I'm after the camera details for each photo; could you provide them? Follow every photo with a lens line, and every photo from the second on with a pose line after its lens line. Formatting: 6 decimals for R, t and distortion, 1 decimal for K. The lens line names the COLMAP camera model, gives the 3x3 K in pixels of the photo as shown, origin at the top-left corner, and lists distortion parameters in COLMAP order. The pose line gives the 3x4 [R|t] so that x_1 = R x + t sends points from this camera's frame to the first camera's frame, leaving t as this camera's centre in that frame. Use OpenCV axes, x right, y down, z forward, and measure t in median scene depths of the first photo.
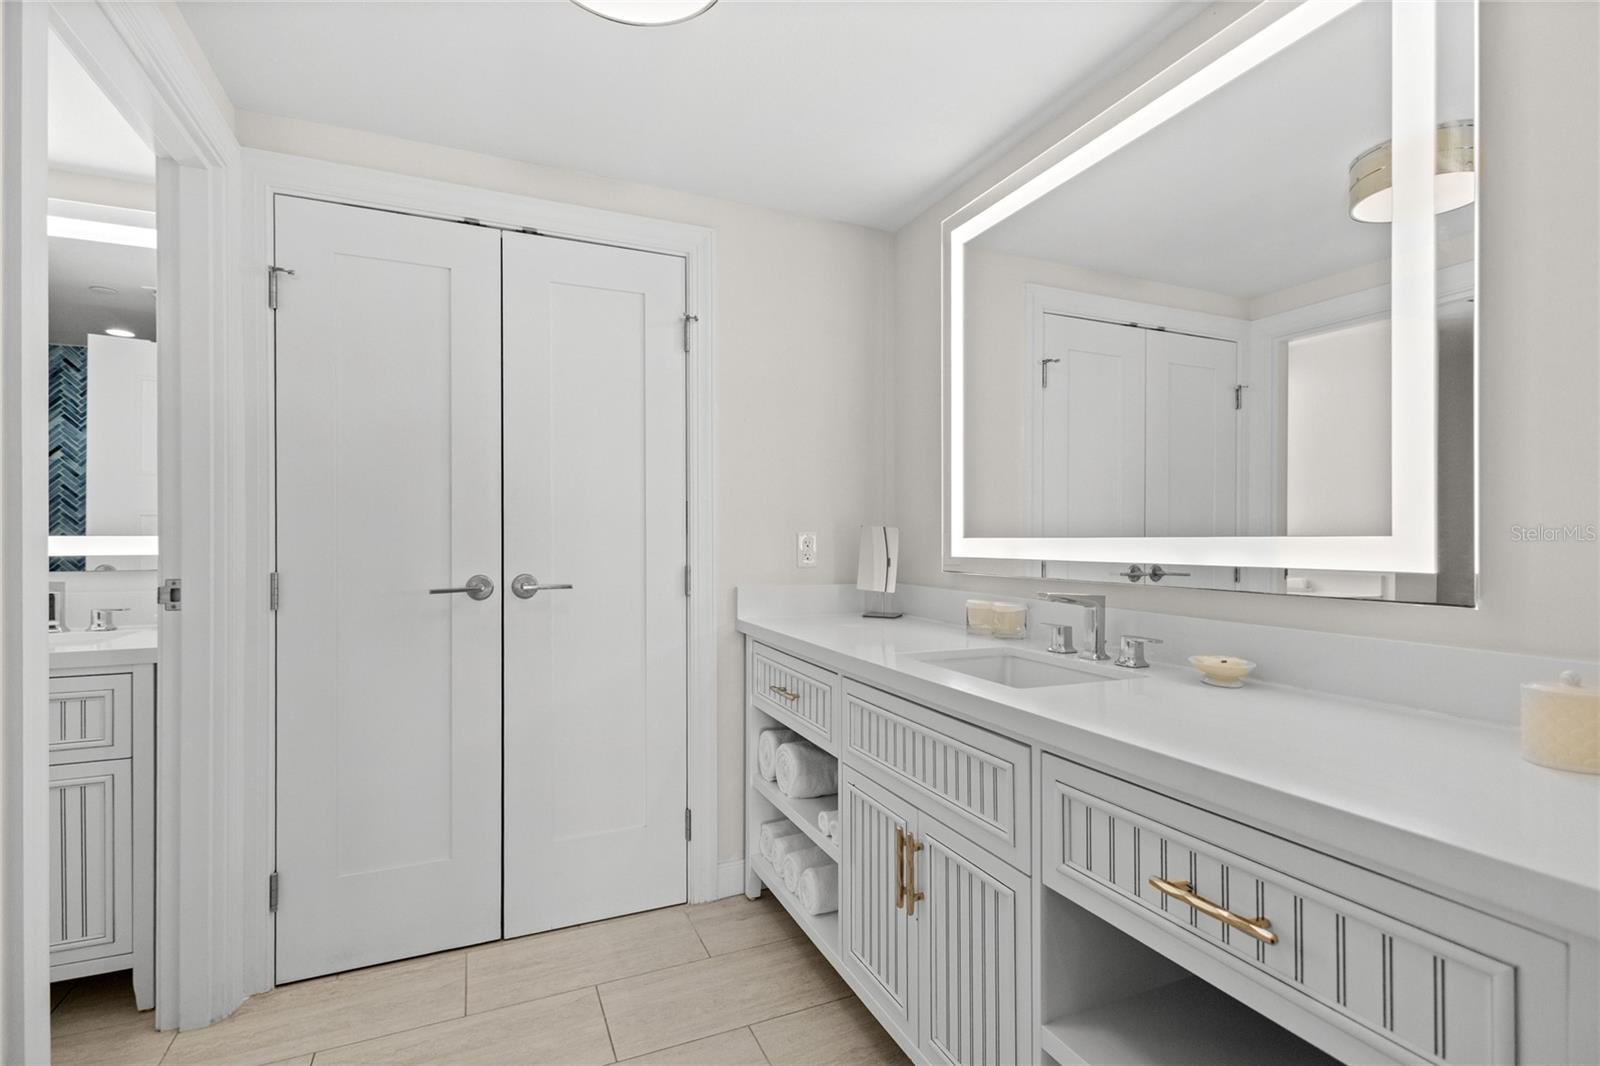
lens RADIAL K [[741.6, 0, 796.5], [0, 741.6, 539.7], [0, 0, 1]] dist [-0.001806, -0.000216]
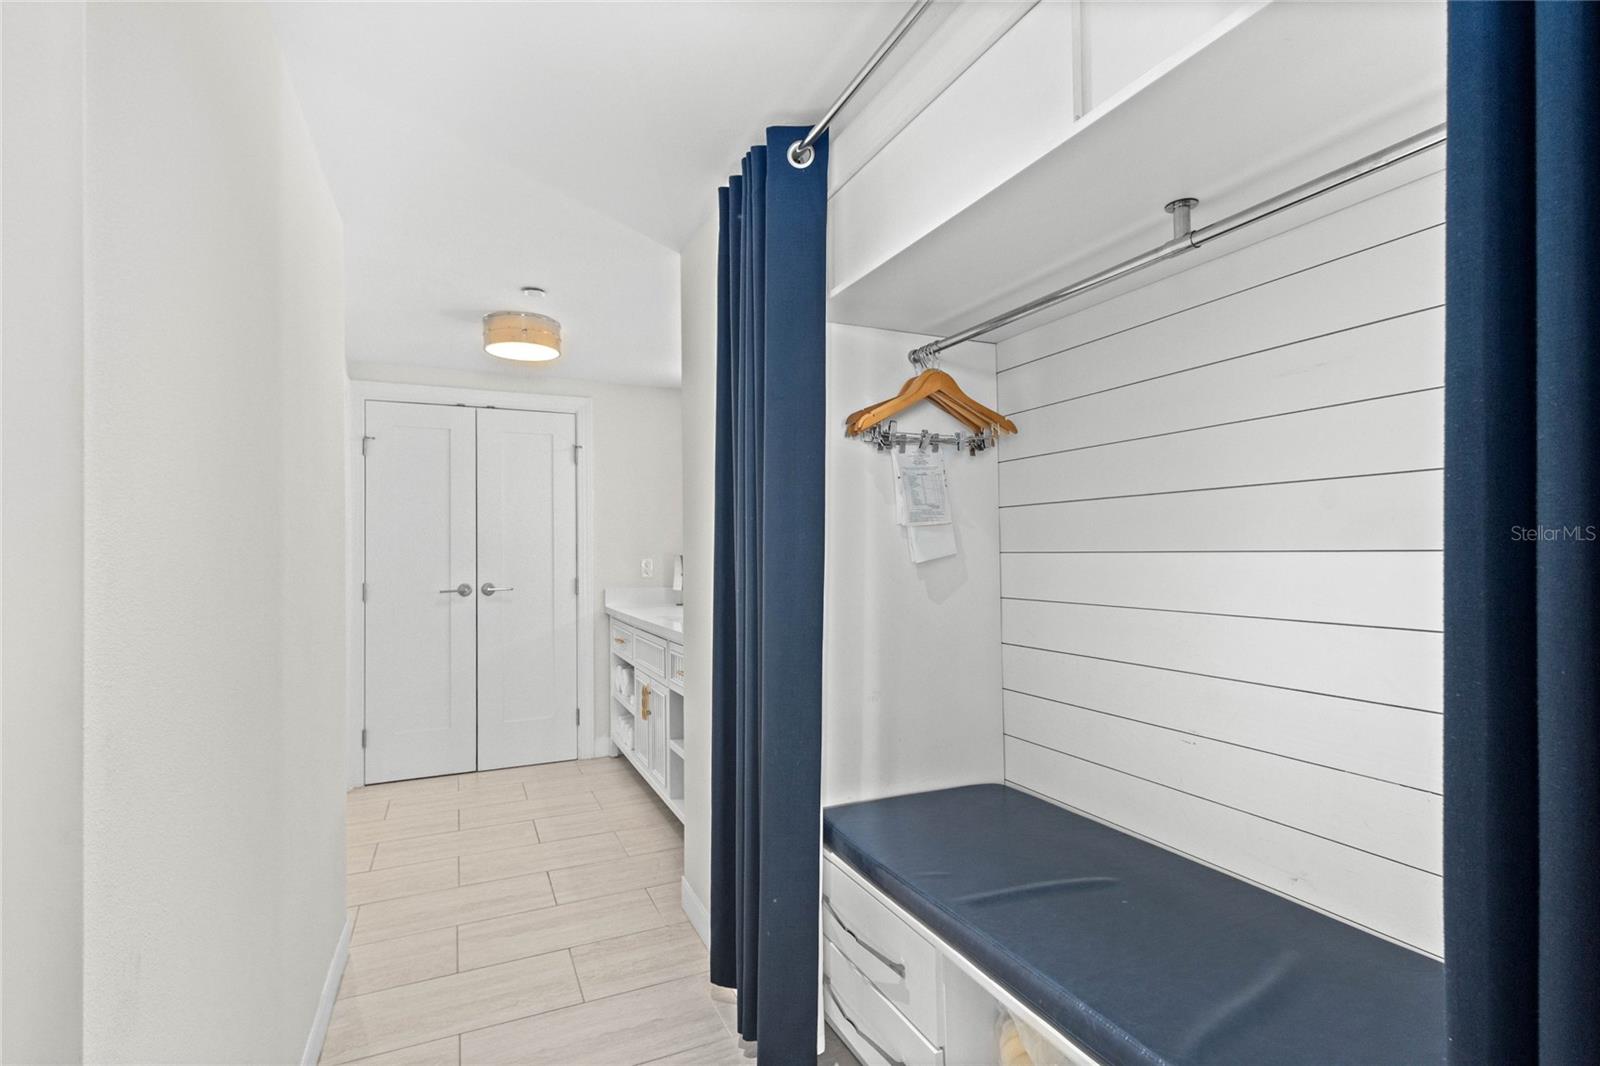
lens RADIAL K [[741.6, 0, 799.4], [0, 741.6, 538.8], [0, 0, 1]] dist [-0.001806, -0.000216]
pose [[0.999284, -0.004216, 0.037607, 0.402598], [0.004618, 0.999933, -0.010601, -0.047702], [-0.037559, 0.010767, 0.999236, -1.043411]]
